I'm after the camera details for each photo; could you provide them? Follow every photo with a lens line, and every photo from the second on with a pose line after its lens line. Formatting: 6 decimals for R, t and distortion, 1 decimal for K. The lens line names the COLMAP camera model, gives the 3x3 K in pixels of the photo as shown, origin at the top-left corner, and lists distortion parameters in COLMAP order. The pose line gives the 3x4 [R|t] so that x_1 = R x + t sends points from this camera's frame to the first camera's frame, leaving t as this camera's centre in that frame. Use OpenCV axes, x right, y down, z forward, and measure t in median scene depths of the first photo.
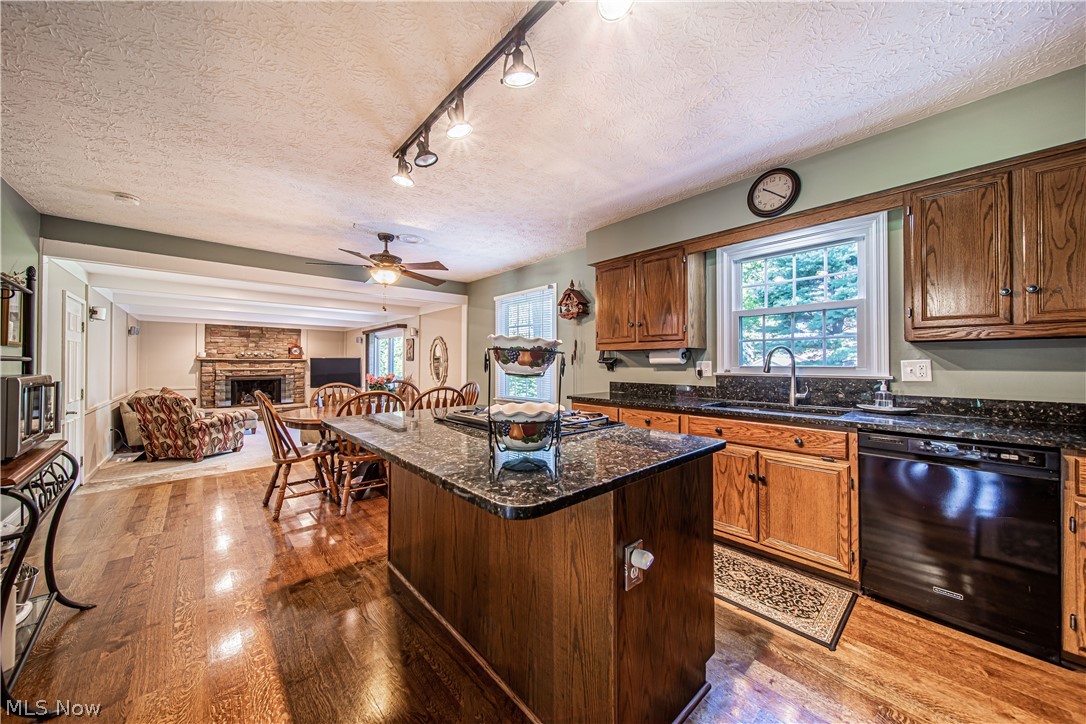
lens RADIAL K [[380.1, 0, 546.2], [0, 380.1, 358.2], [0, 0, 1]] dist [-0.001122, -0.000561]
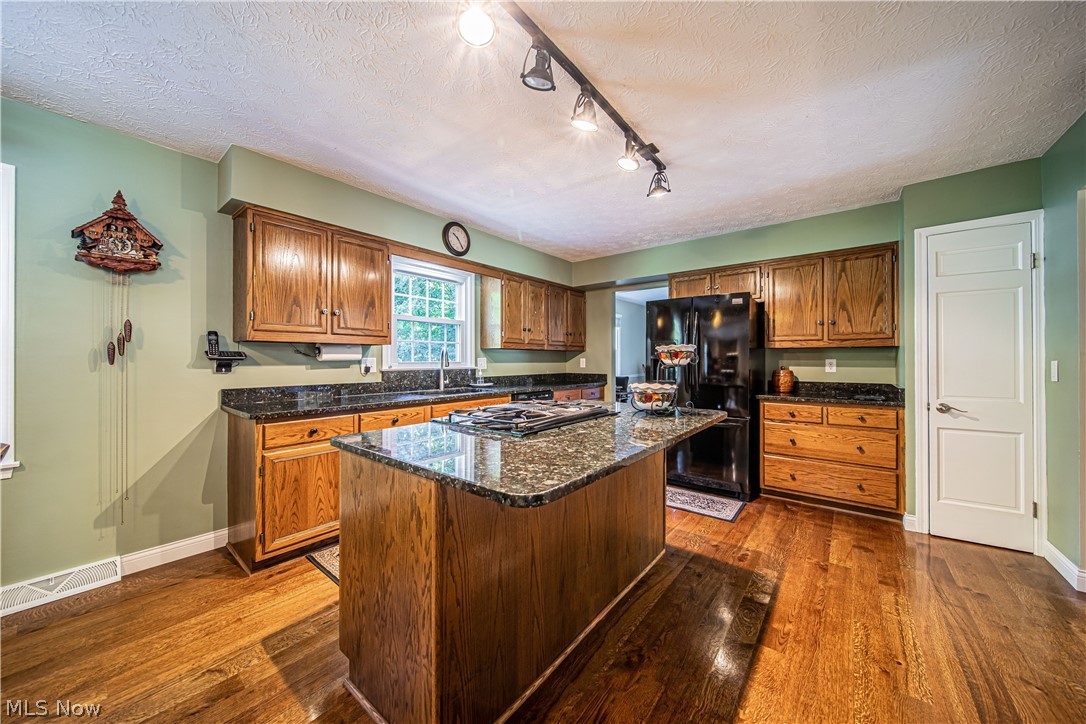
lens RADIAL K [[380.1, 0, 546.2], [0, 380.1, 358.2], [0, 0, 1]] dist [-0.001122, -0.000561]
pose [[-0.158852, 0.003456, 0.987296, -0.377480], [-0.011707, 0.999917, -0.005384, 0.005043], [-0.987233, -0.012413, -0.158799, 0.396183]]
